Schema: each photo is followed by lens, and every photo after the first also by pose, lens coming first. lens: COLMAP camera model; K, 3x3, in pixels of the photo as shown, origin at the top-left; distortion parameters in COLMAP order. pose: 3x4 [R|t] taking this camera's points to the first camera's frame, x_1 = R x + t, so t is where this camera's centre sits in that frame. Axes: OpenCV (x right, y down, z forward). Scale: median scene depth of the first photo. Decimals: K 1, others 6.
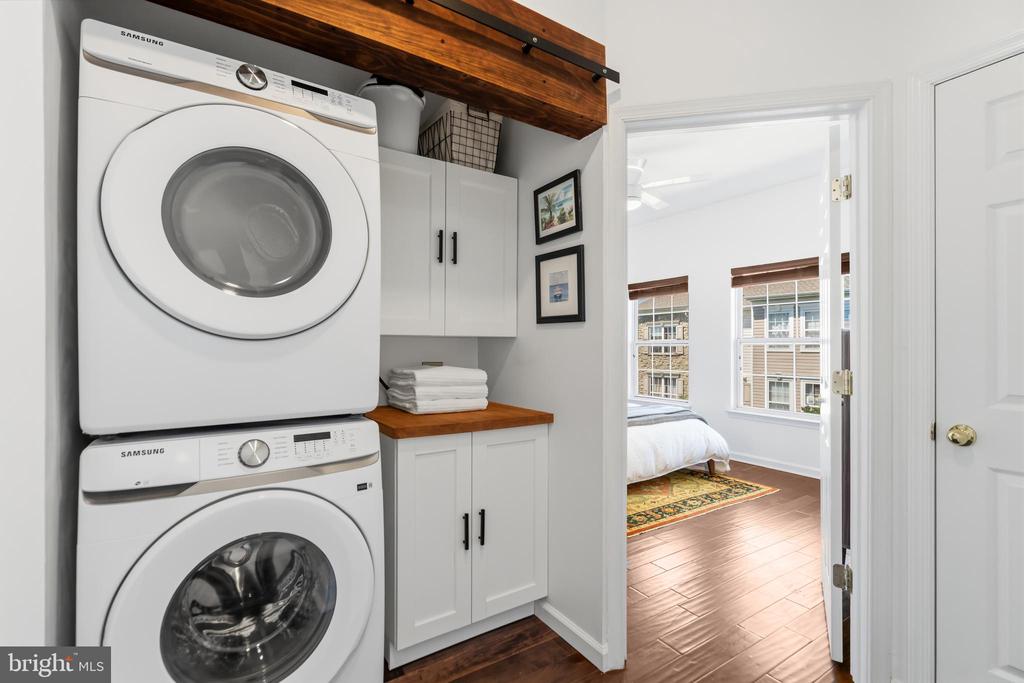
lens RADIAL K [[469.9, 0, 505.8], [0, 469.9, 344.1], [0, 0, 1]] dist [0.004729, 0.000698]
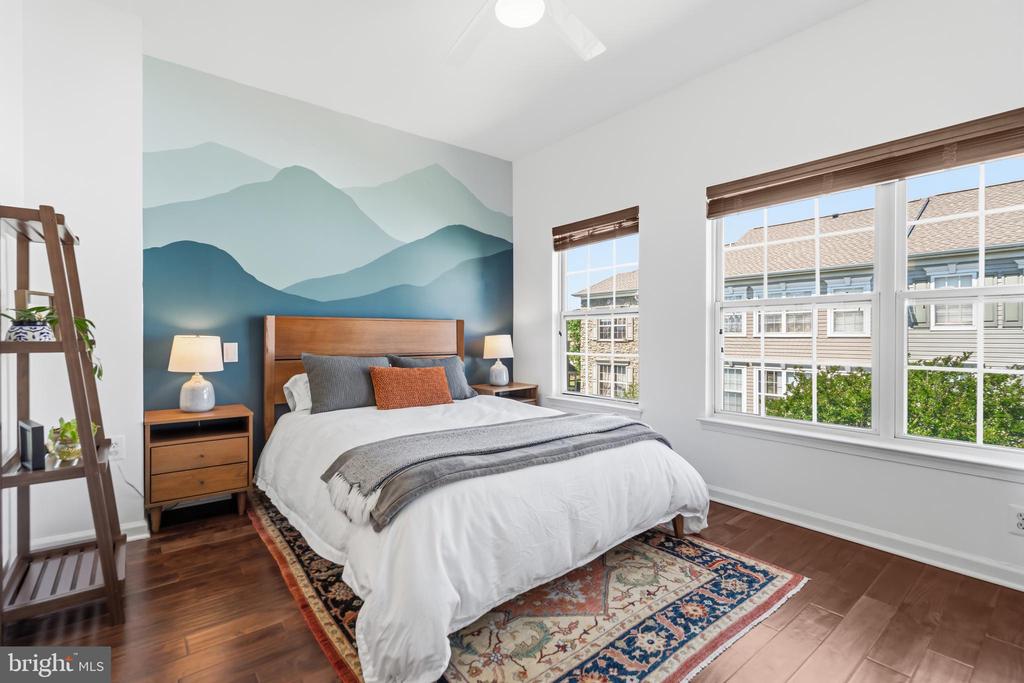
lens RADIAL K [[469.9, 0, 512.6], [0, 469.9, 344.8], [0, 0, 1]] dist [0.004729, 0.000698]
pose [[0.994029, -0.005454, 0.108977, 0.195946], [0.002742, 0.999683, 0.025020, 0.036468], [-0.109079, -0.024572, 0.993729, 0.507933]]
